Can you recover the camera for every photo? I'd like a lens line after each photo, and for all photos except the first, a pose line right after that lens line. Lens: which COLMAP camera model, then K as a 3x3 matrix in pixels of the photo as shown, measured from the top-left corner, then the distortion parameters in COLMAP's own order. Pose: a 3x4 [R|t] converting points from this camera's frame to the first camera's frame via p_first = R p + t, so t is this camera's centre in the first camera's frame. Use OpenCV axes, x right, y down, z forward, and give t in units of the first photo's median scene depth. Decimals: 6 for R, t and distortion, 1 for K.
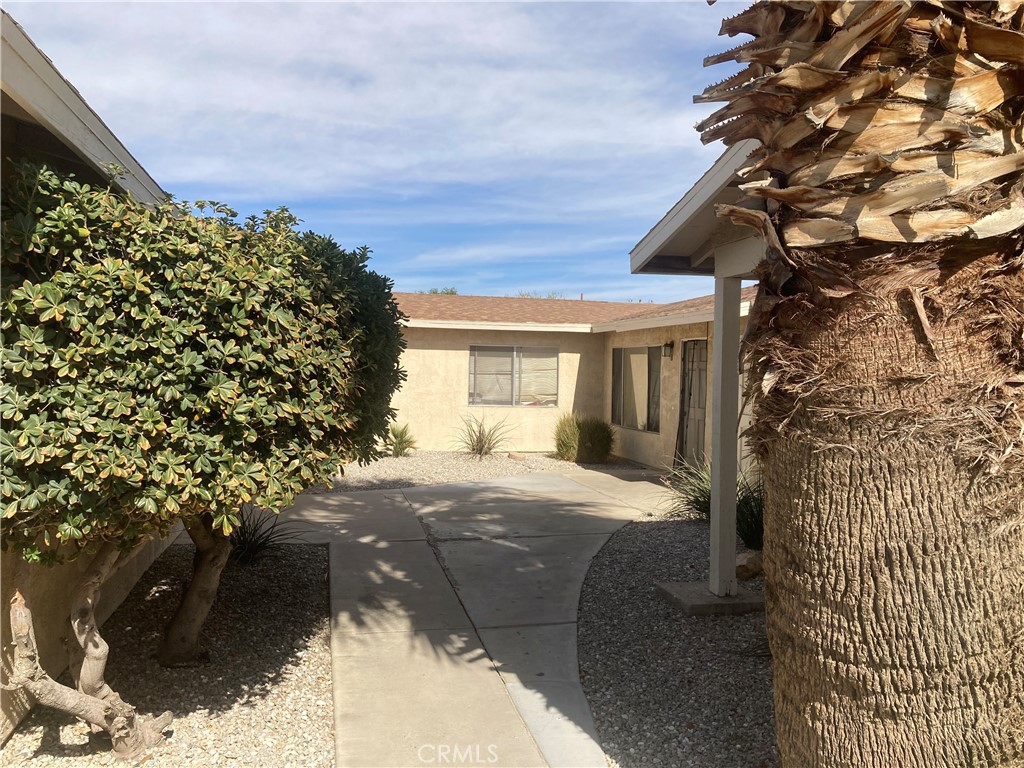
lens RADIAL K [[840.2, 0, 514.8], [0, 840.2, 382.9], [0, 0, 1]] dist [0.009363, -0.009844]
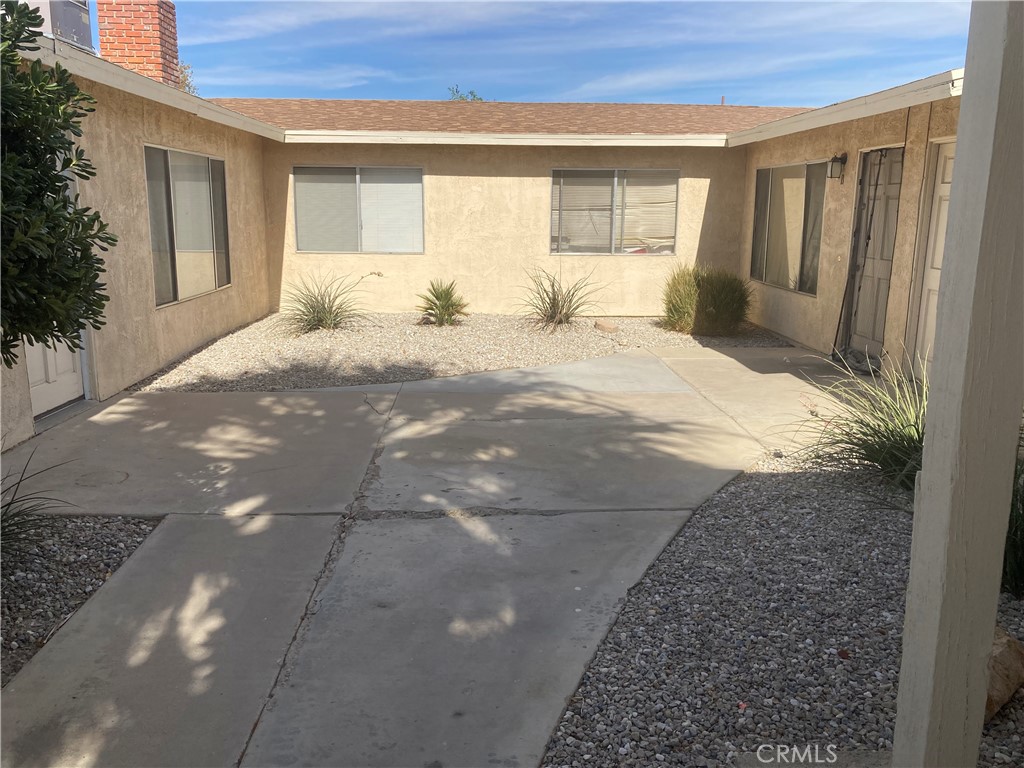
lens RADIAL K [[840.2, 0, 512.1], [0, 840.2, 386.5], [0, 0, 1]] dist [0.009363, -0.009844]
pose [[0.980905, 0.027679, -0.192509, 0.058120], [0.009989, 0.981345, 0.191995, -0.000702], [0.194232, -0.190252, 0.962330, 0.260538]]
